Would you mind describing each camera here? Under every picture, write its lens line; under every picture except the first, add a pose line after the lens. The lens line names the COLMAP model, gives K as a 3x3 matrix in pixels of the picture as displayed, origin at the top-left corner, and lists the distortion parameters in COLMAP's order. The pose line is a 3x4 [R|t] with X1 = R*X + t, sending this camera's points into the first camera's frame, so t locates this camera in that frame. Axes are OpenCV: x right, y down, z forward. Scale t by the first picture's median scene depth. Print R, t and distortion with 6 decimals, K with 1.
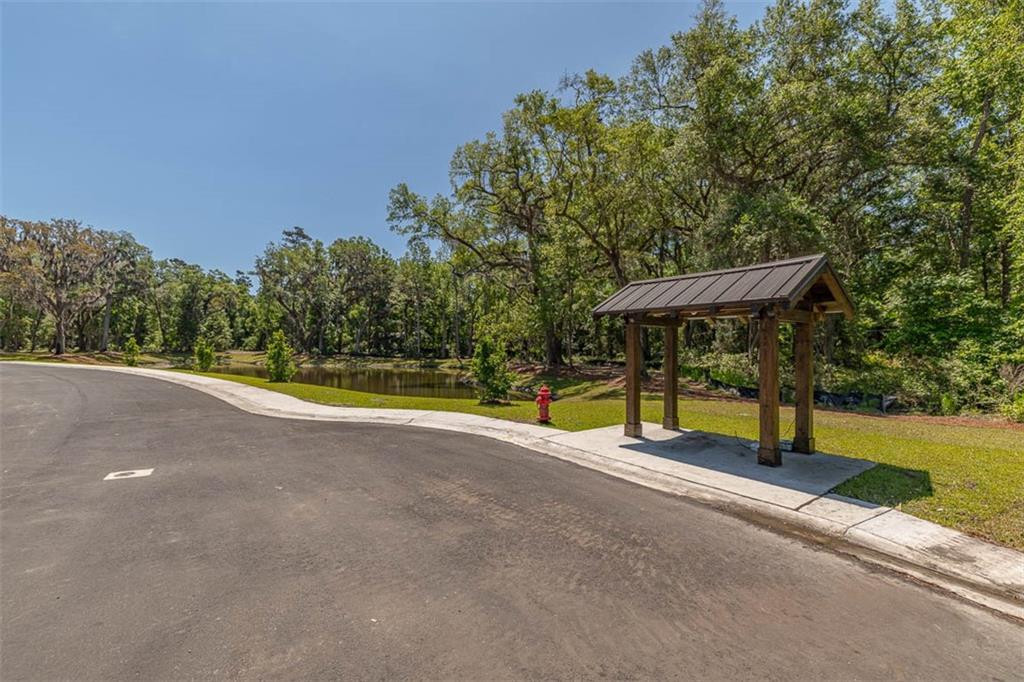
lens RADIAL K [[445.3, 0, 512.0], [0, 445.3, 341.0], [0, 0, 1]] dist [-0.000460, 0.000121]
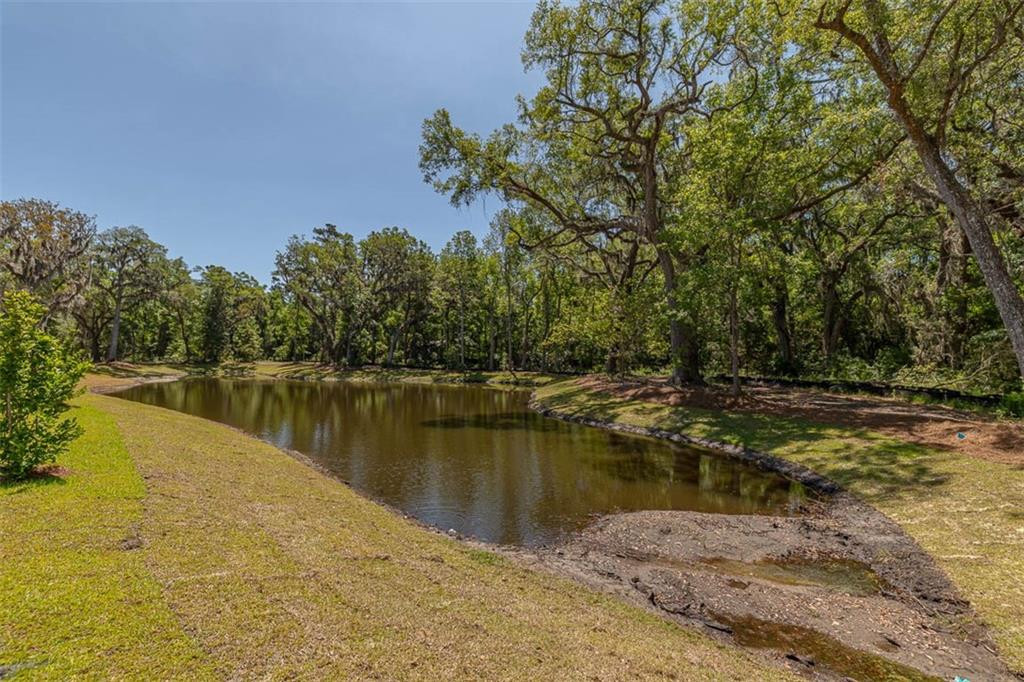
lens RADIAL K [[445.3, 0, 512.0], [0, 445.3, 341.0], [0, 0, 1]] dist [-0.000460, 0.000121]
pose [[0.995953, -0.004036, -0.089789, -0.040620], [0.001941, 0.999724, -0.023407, 0.003437], [0.089859, 0.023138, 0.995686, 0.172766]]
